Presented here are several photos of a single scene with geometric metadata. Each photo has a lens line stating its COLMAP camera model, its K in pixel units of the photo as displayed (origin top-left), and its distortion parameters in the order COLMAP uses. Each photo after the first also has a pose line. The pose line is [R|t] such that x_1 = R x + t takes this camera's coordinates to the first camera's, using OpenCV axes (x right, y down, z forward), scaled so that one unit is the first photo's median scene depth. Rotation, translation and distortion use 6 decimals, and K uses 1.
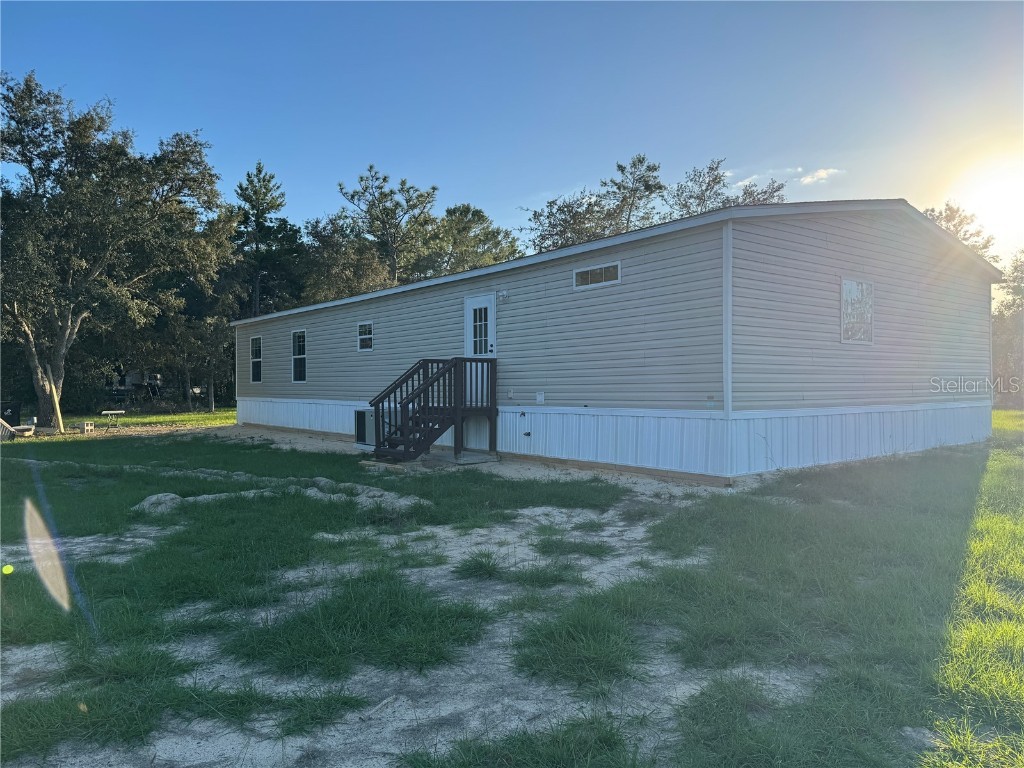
lens RADIAL K [[715.2, 0, 512.0], [0, 715.2, 384.0], [0, 0, 1]] dist [0.002725, 0.000829]
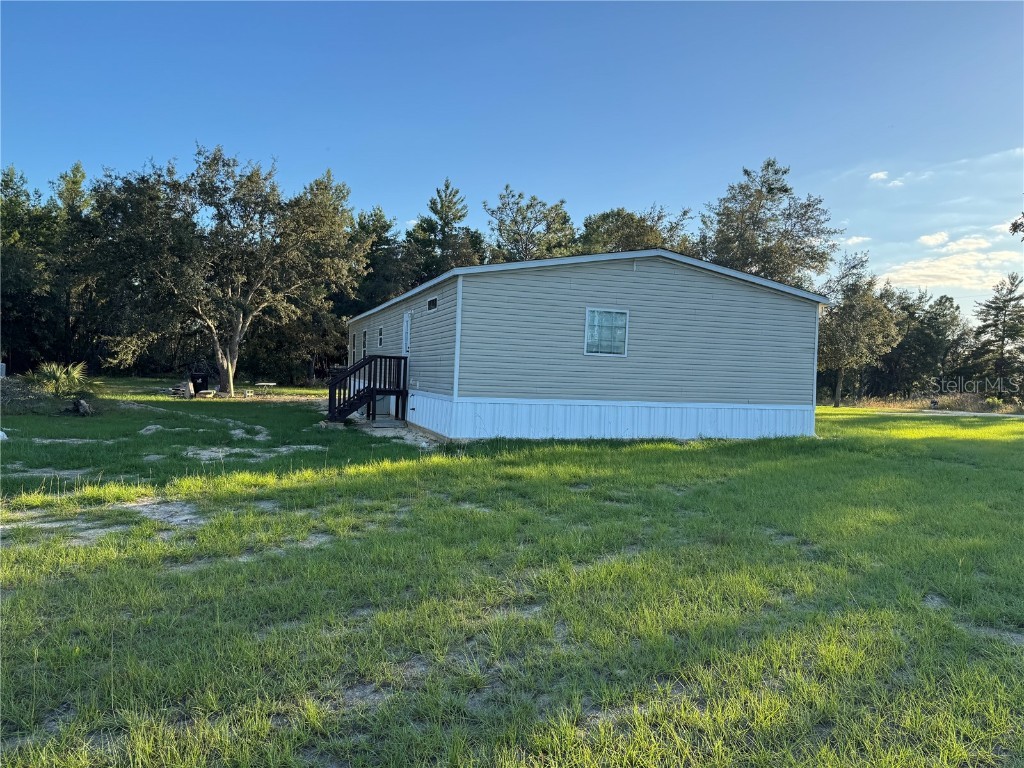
lens RADIAL K [[706.3, 0, 512.0], [0, 706.3, 384.0], [0, 0, 1]] dist [0.044699, -0.000368]
pose [[0.942754, 0.047988, -0.330019, 0.321255], [-0.043600, 0.998835, 0.020691, -0.009512], [0.330628, -0.005118, 0.943747, -0.136314]]
